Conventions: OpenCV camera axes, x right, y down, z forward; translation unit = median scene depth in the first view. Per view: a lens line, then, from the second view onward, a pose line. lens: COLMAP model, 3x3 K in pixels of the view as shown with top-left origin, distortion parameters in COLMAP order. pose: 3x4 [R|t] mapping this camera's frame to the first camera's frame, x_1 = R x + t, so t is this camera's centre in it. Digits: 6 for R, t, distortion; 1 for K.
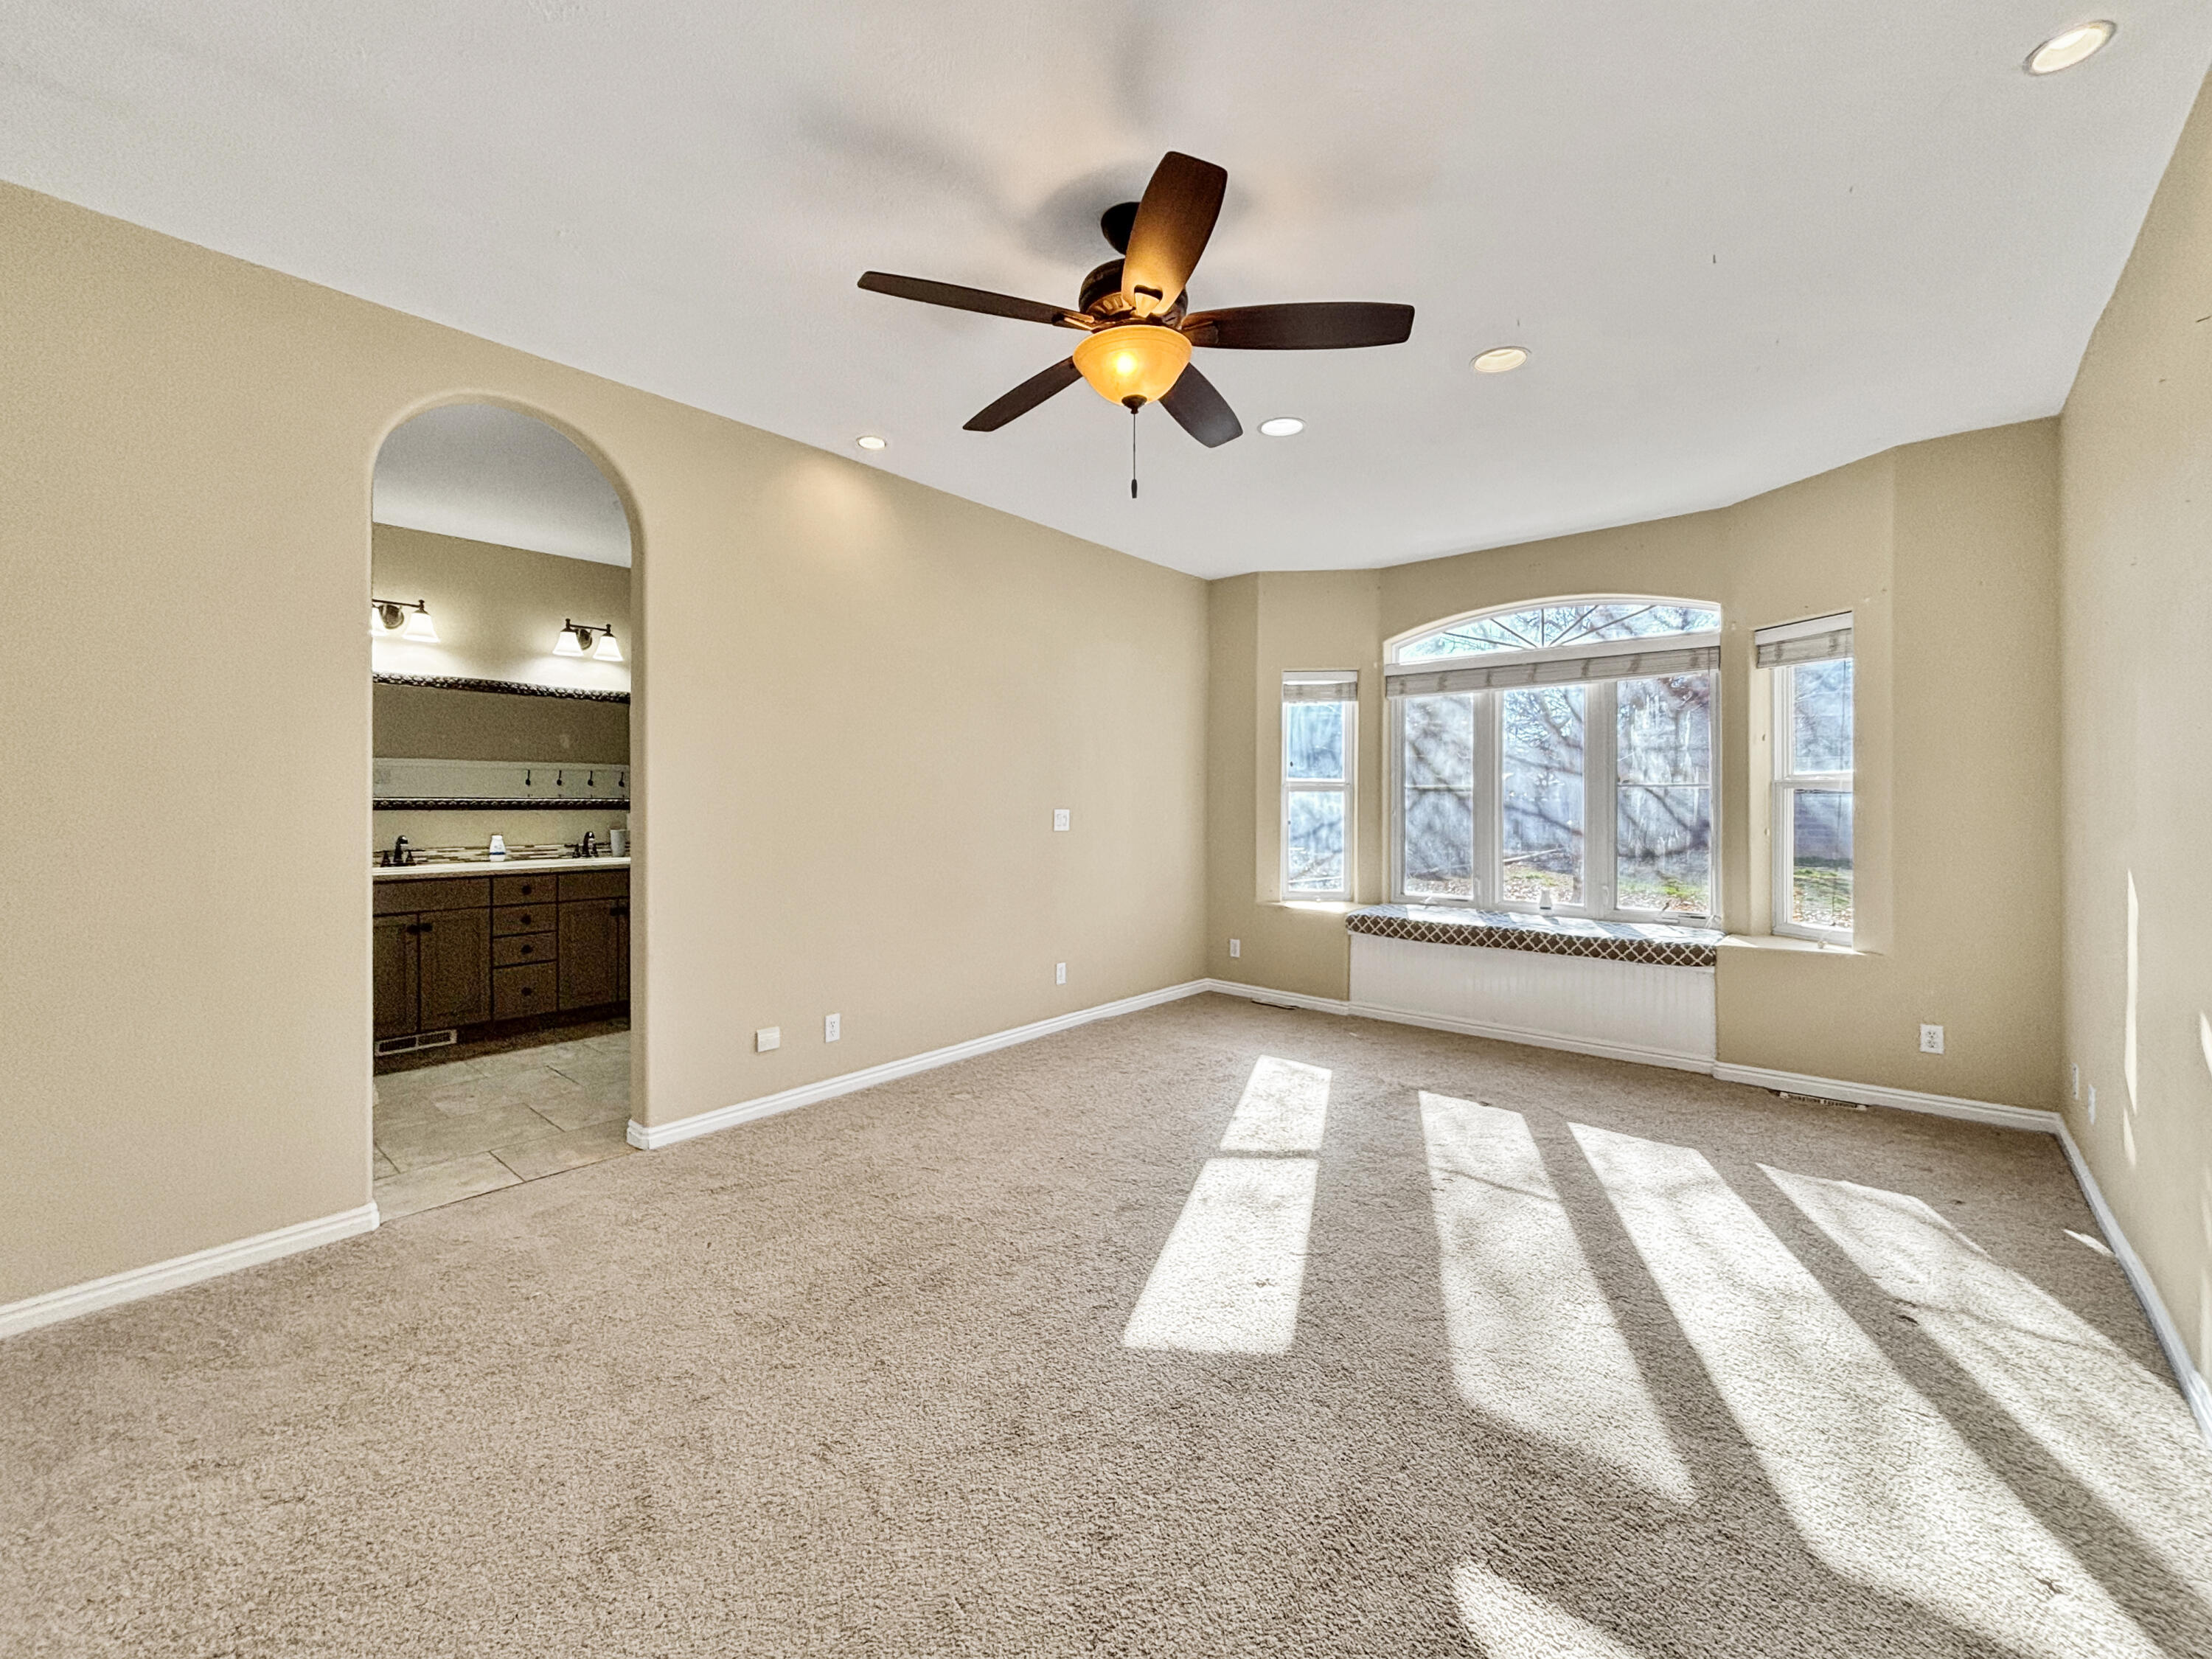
lens RADIAL K [[910.8, 0, 1088.7], [0, 910.8, 799.6], [0, 0, 1]] dist [0.001535, -0.000437]
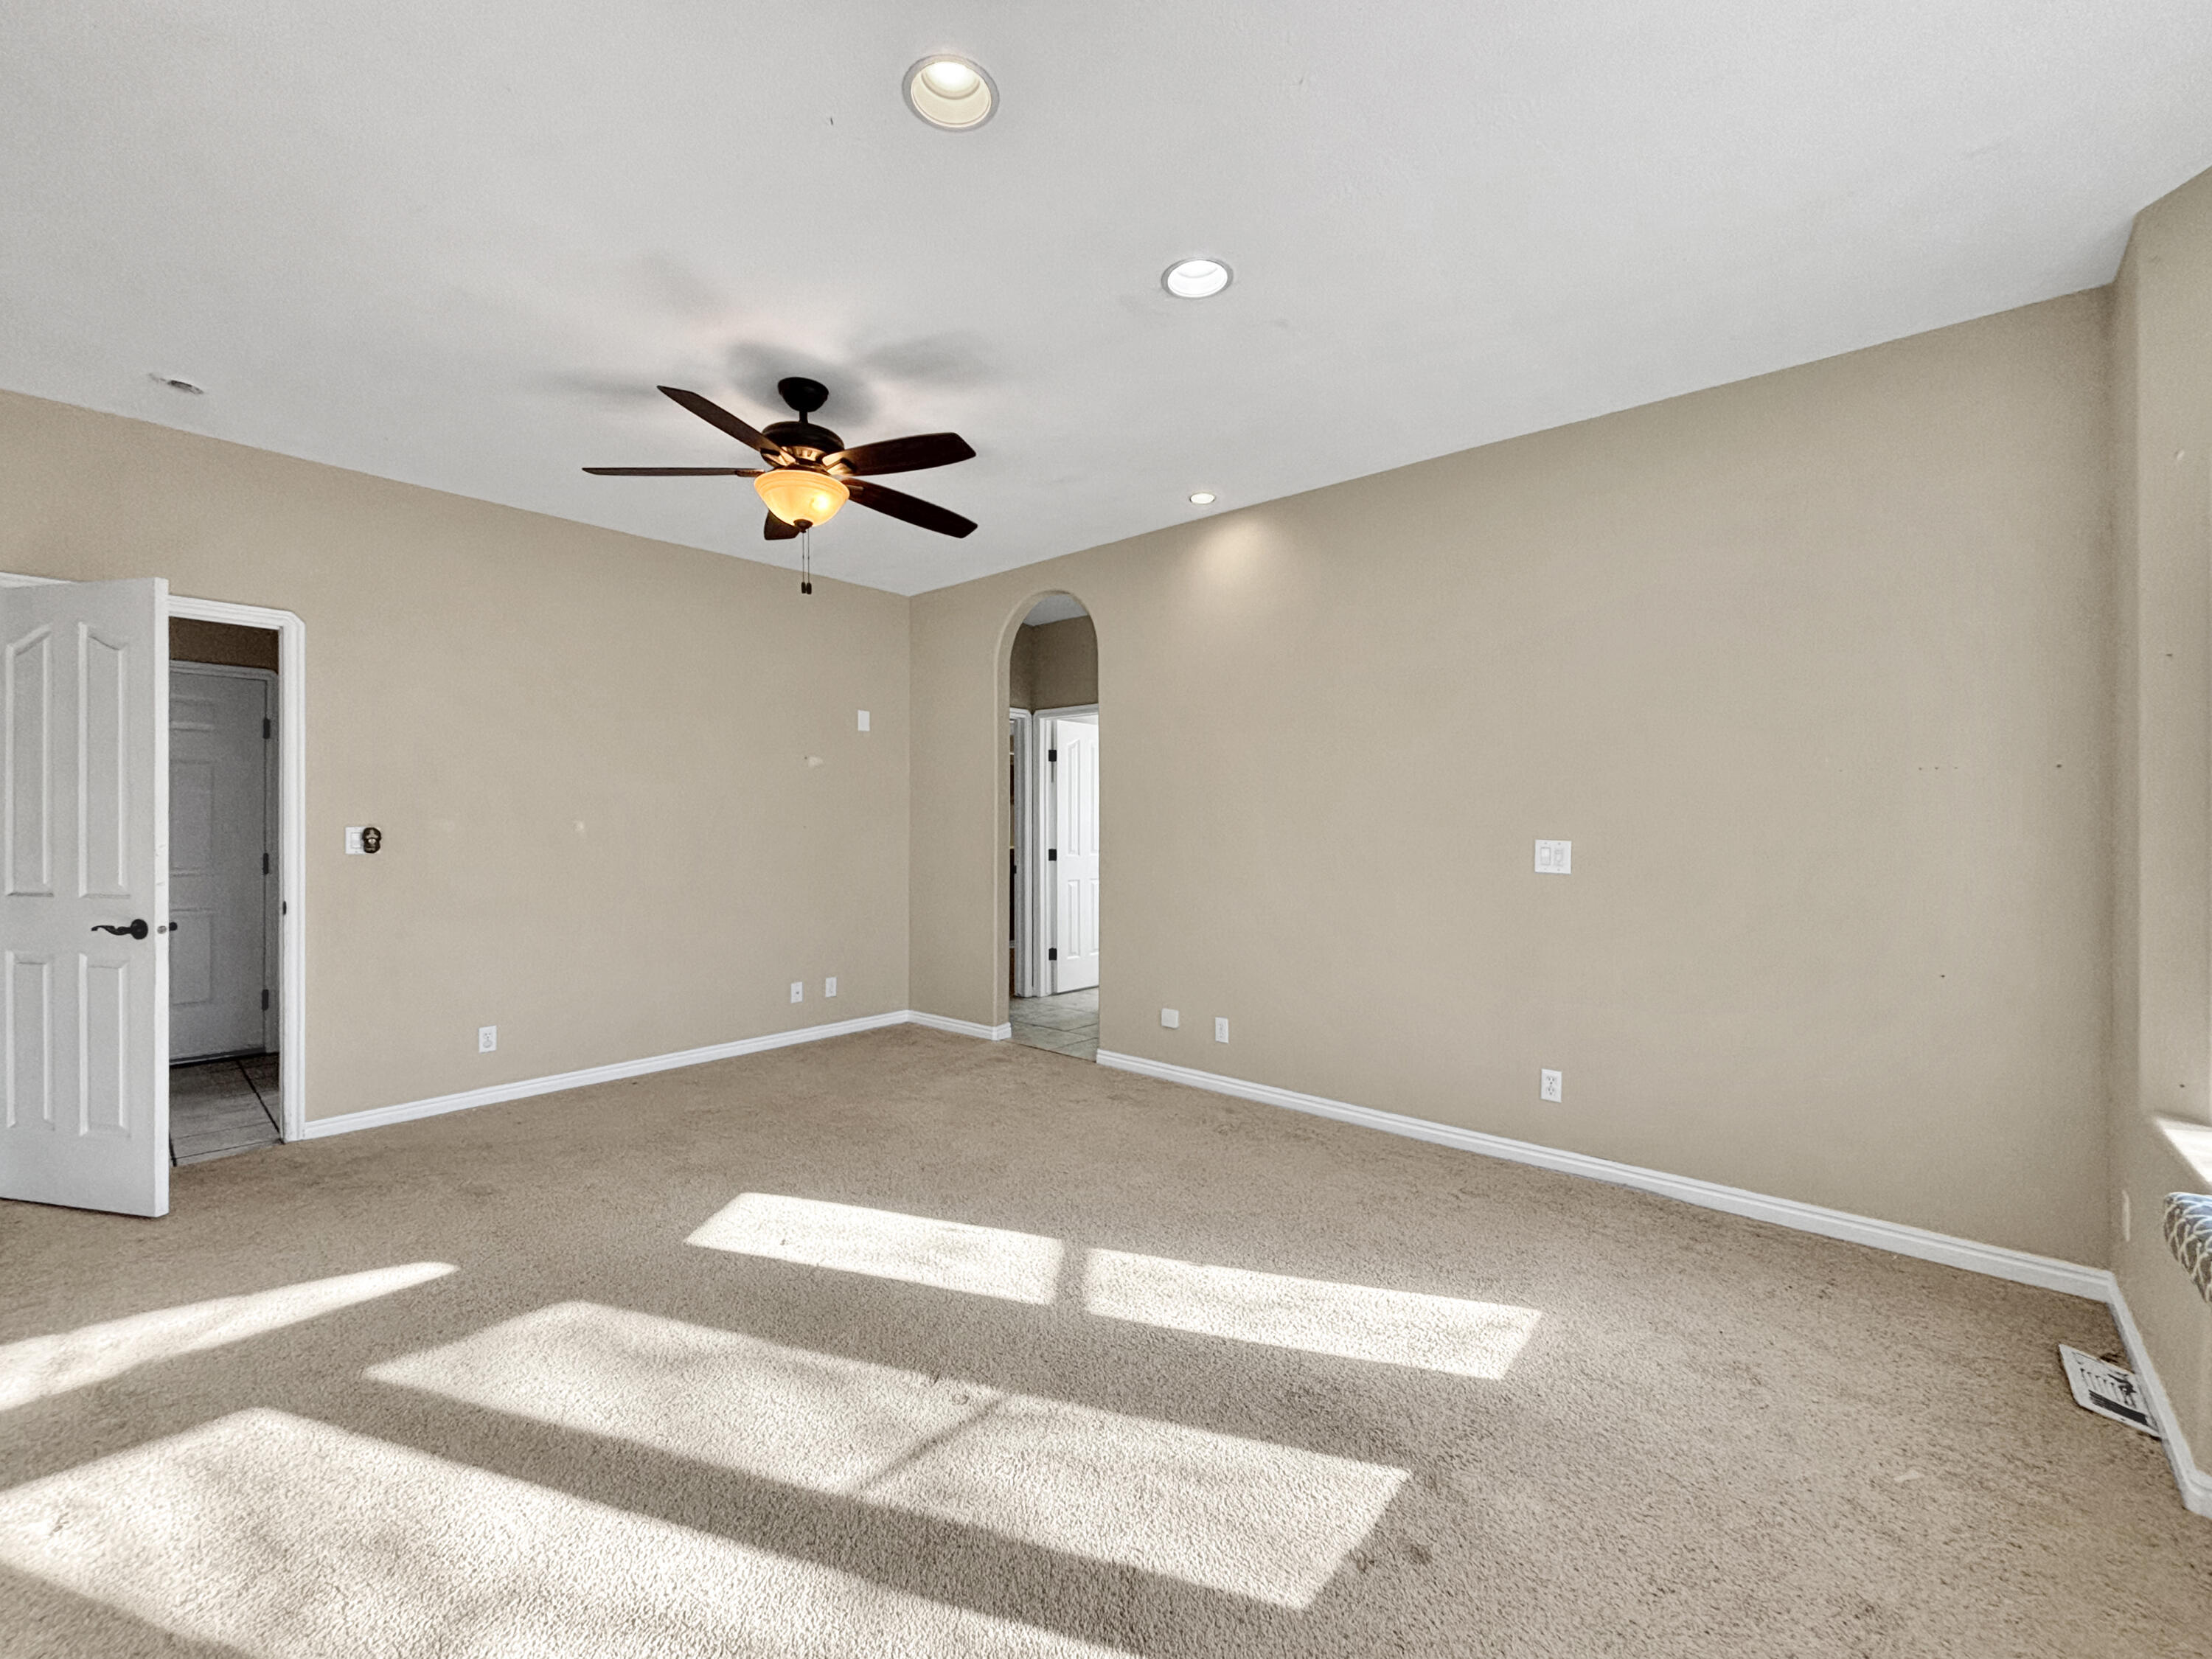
lens RADIAL K [[910.8, 0, 1113.0], [0, 910.8, 822.3], [0, 0, 1]] dist [0.001535, -0.000437]
pose [[0.013009, 0.000397, -0.999915, 1.030355], [-0.004491, 0.999990, 0.000339, -0.002803], [0.999905, 0.004487, 0.013011, 1.069448]]
